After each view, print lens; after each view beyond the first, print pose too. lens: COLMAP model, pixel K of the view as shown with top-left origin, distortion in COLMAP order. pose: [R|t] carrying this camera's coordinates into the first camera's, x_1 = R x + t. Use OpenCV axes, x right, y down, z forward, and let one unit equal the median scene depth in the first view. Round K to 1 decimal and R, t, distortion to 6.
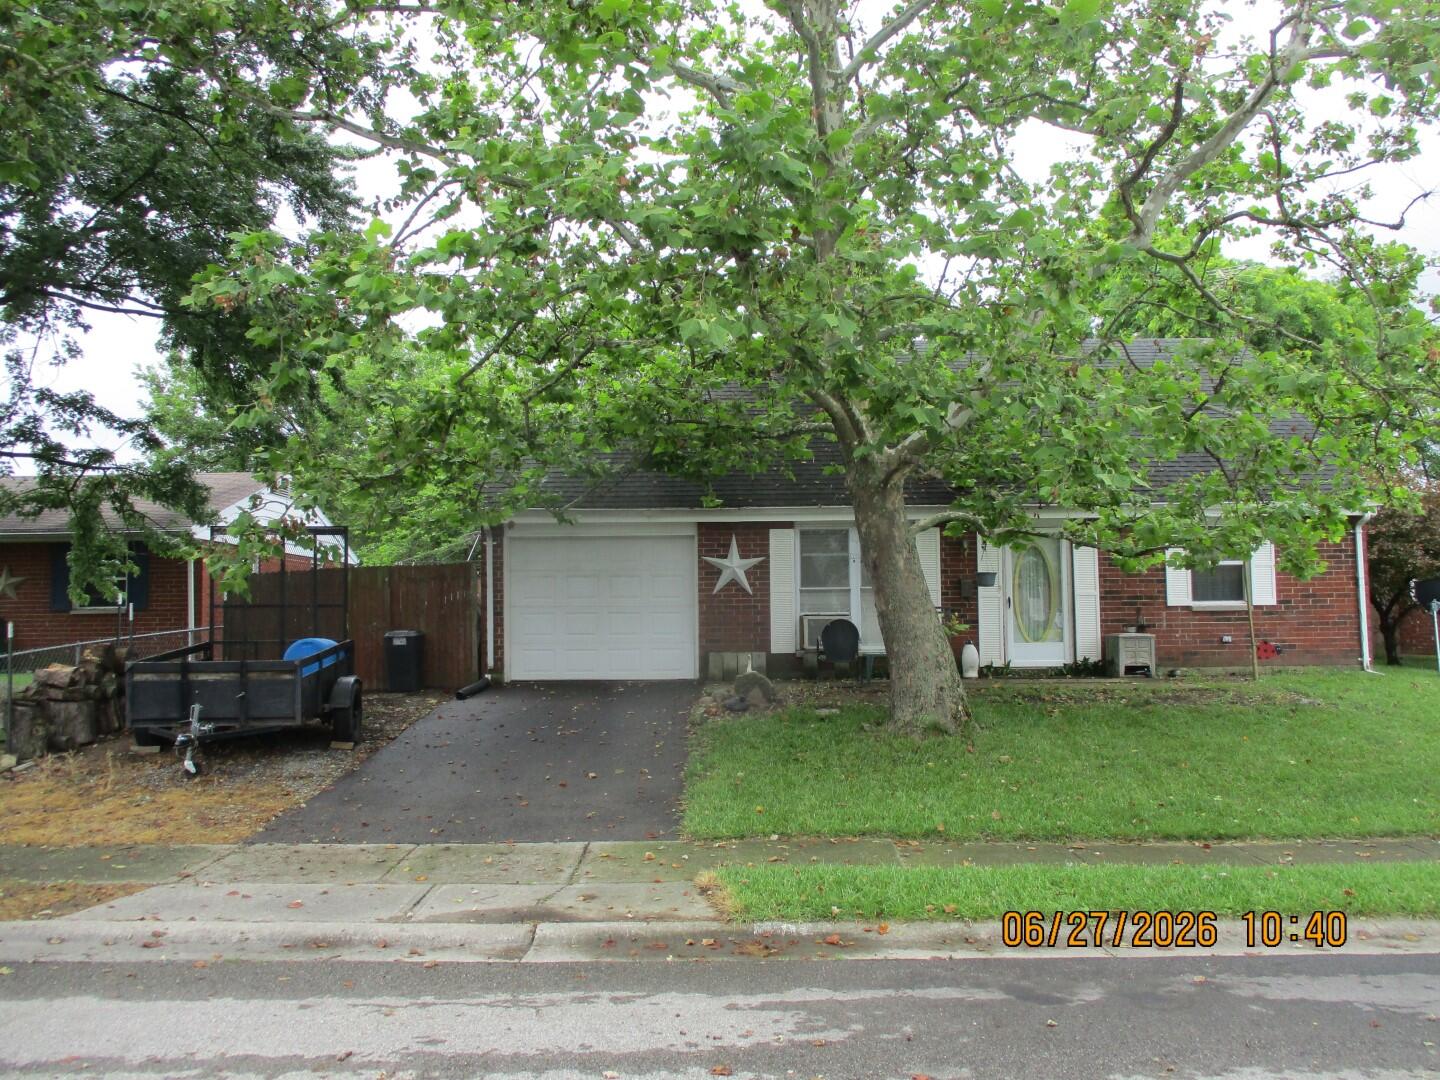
lens RADIAL K [[1179.6, 0, 721.3], [0, 1179.6, 527.0], [0, 0, 1]] dist [-0.012884, -0.007661]
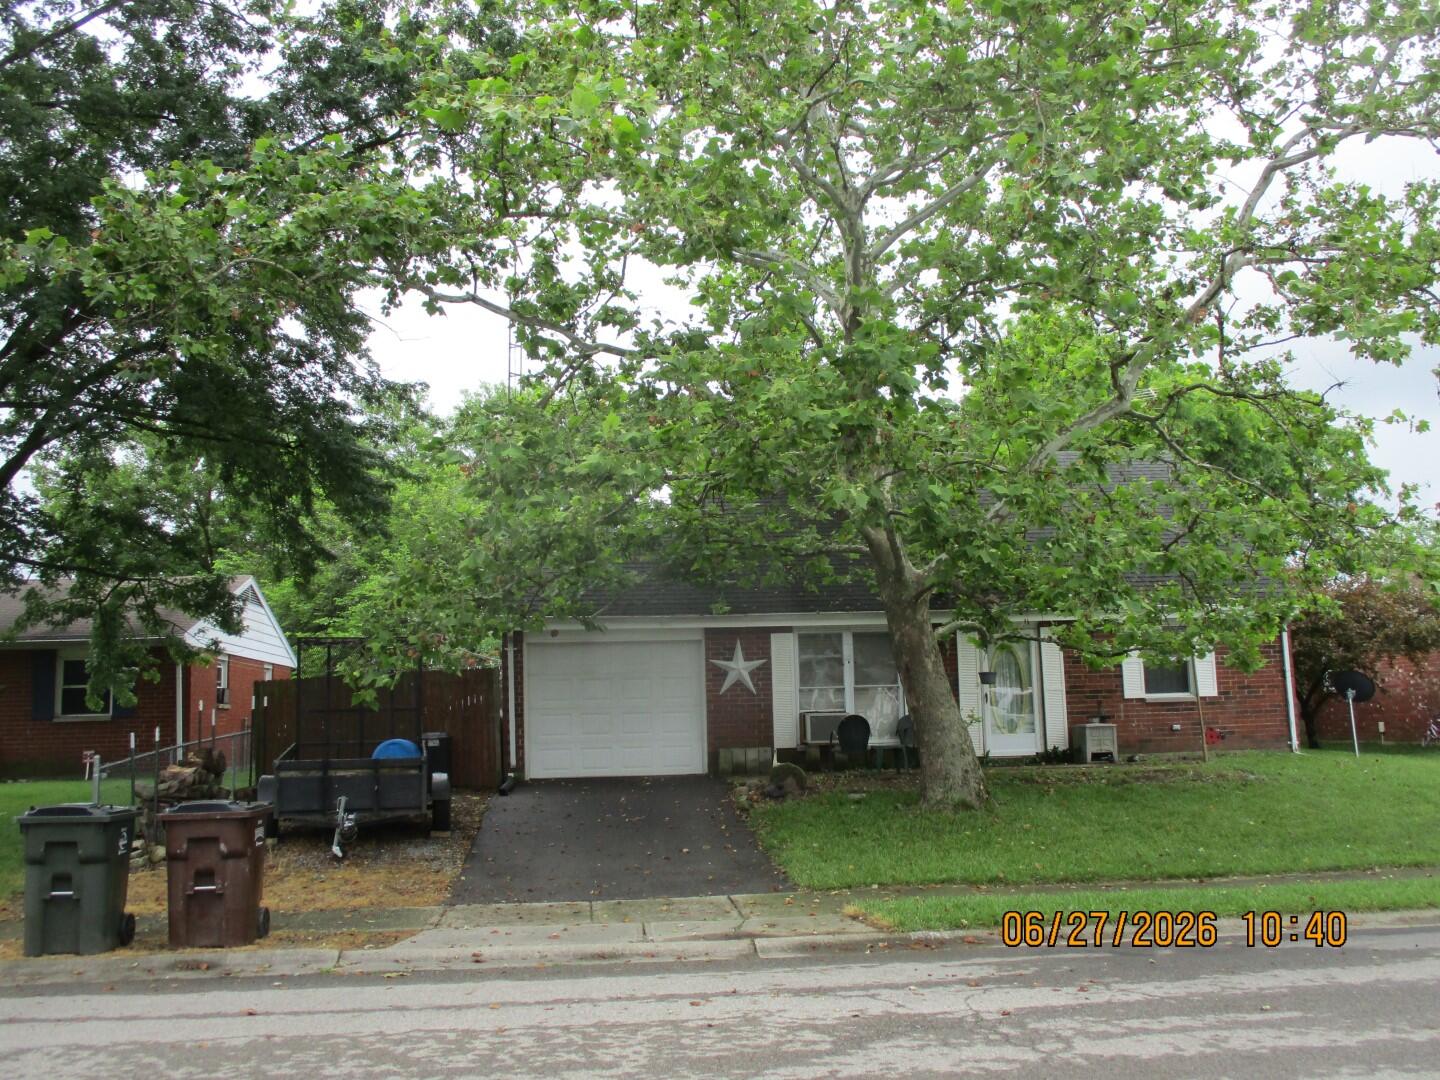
lens RADIAL K [[1285.6, 0, 720.0], [0, 1285.6, 540.0], [0, 0, 1]] dist [-0.041698, 0.006047]
pose [[0.995350, -0.002845, 0.096287, -0.125377], [0.008719, 0.998122, -0.060637, -0.013429], [-0.095933, 0.061194, 0.993505, -0.187543]]
